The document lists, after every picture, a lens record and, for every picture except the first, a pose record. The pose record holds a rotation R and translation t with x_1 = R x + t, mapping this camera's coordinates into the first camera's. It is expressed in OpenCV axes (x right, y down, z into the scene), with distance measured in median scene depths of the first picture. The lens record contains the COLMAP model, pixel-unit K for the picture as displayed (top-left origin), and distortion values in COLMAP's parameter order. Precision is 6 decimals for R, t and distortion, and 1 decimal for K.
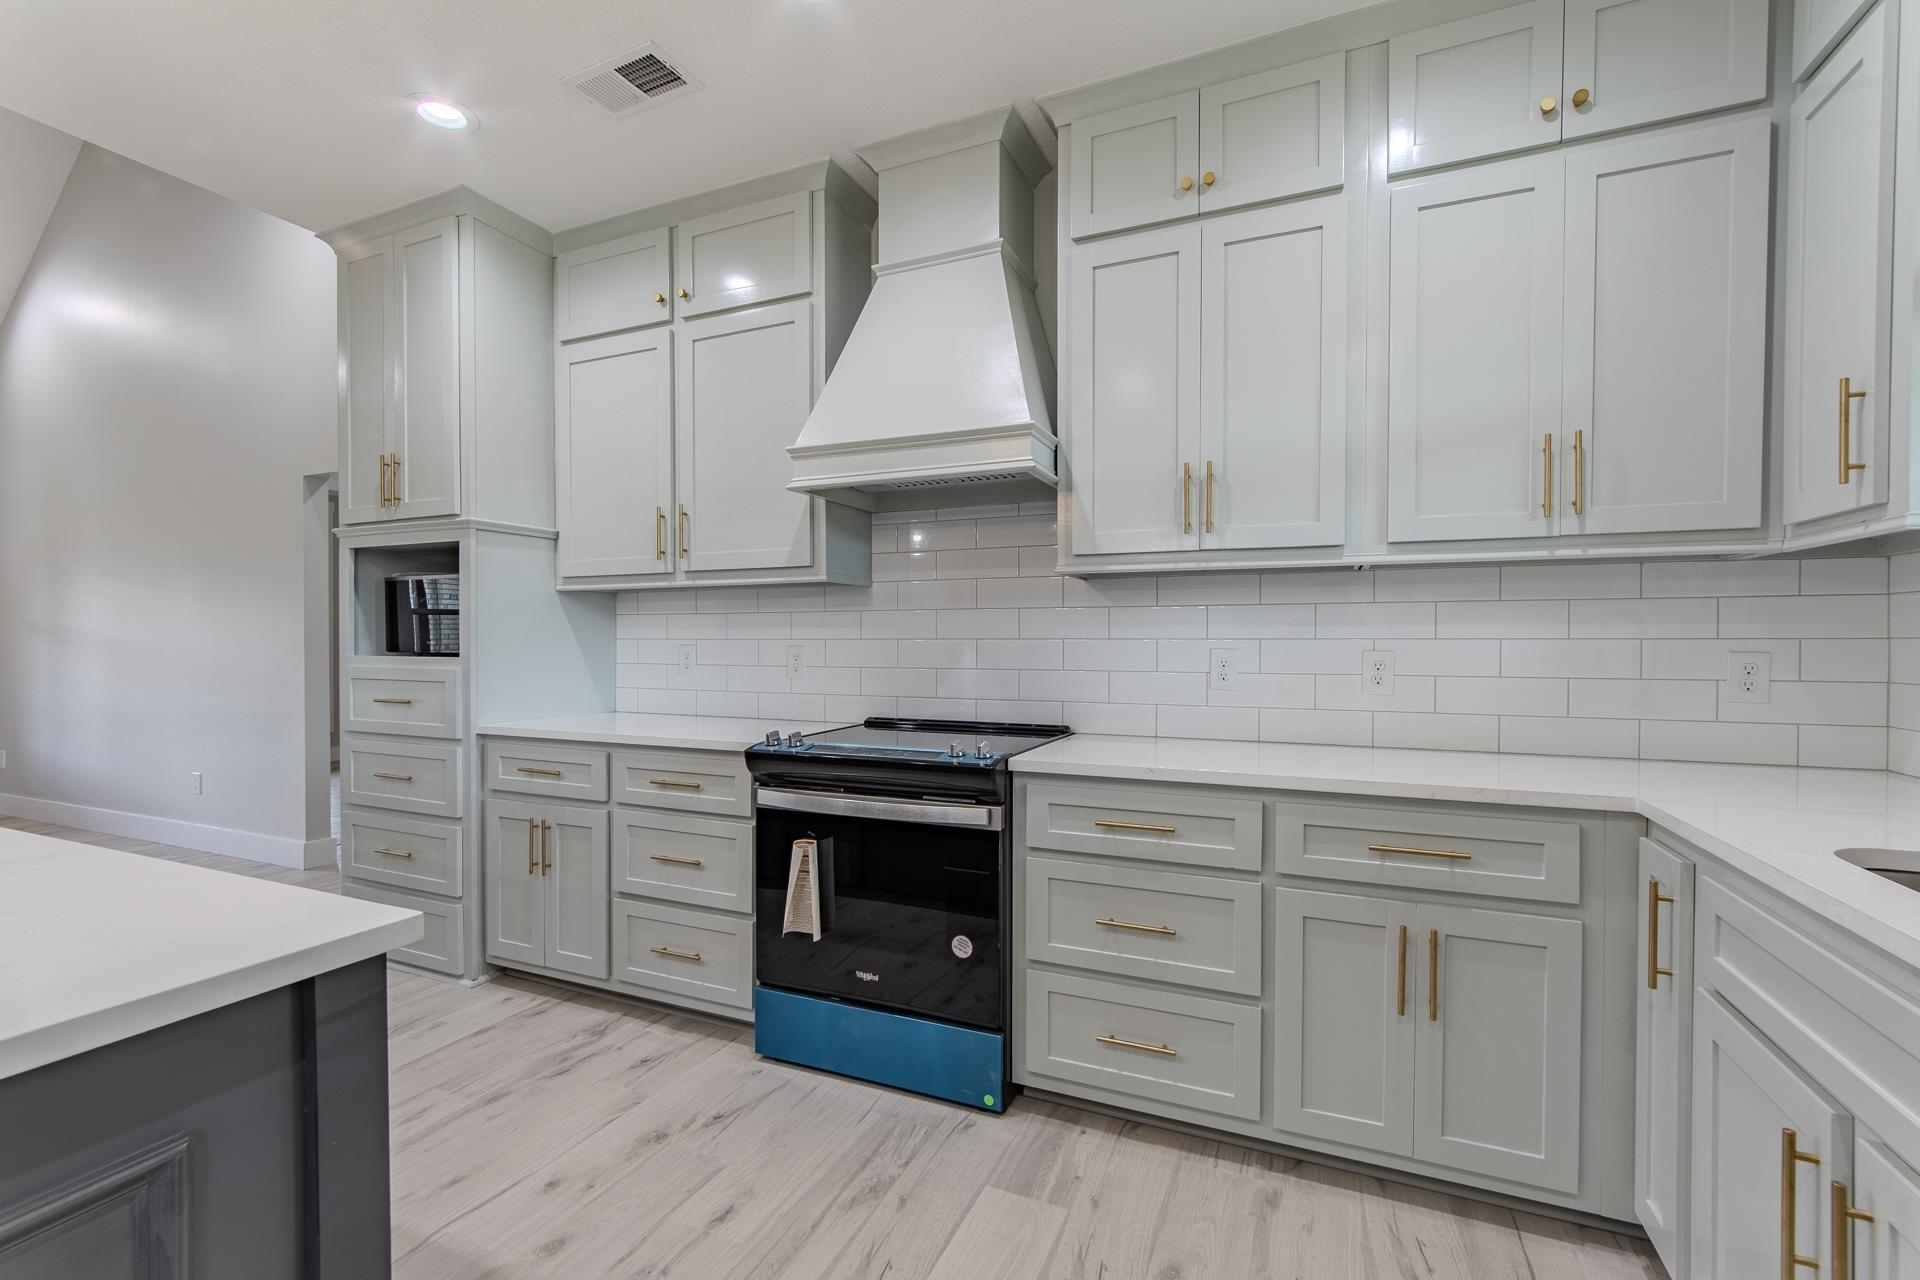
lens RADIAL K [[841.5, 0, 971.2], [0, 841.5, 647.8], [0, 0, 1]] dist [-0.001220, 0.002116]
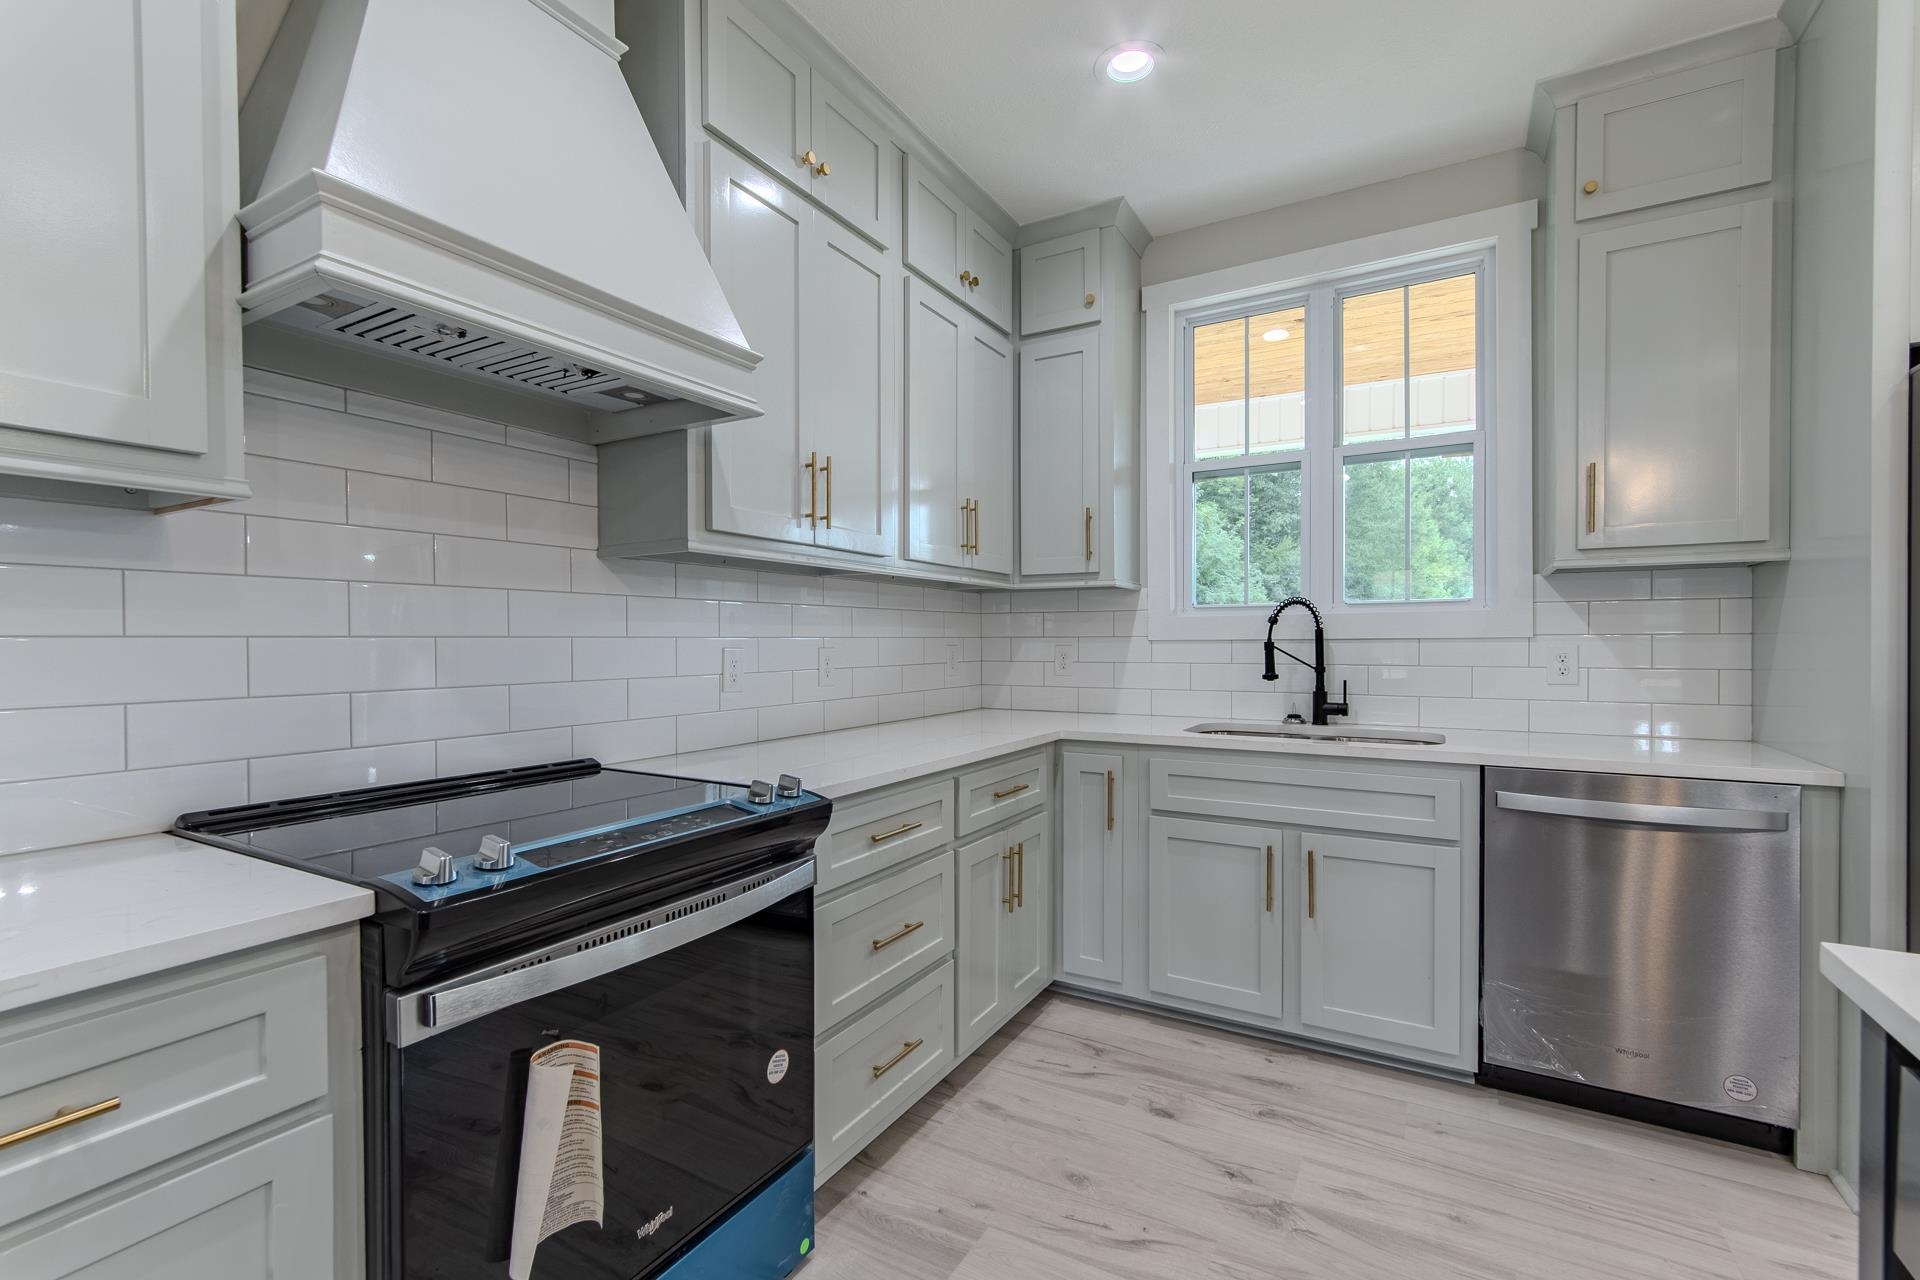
lens RADIAL K [[841.5, 0, 930.2], [0, 841.5, 649.5], [0, 0, 1]] dist [-0.001220, 0.002116]
pose [[0.131796, -0.013103, 0.991190, -0.761737], [0.012838, 0.999851, 0.011511, -0.006227], [-0.991194, 0.011208, 0.131945, 0.843466]]
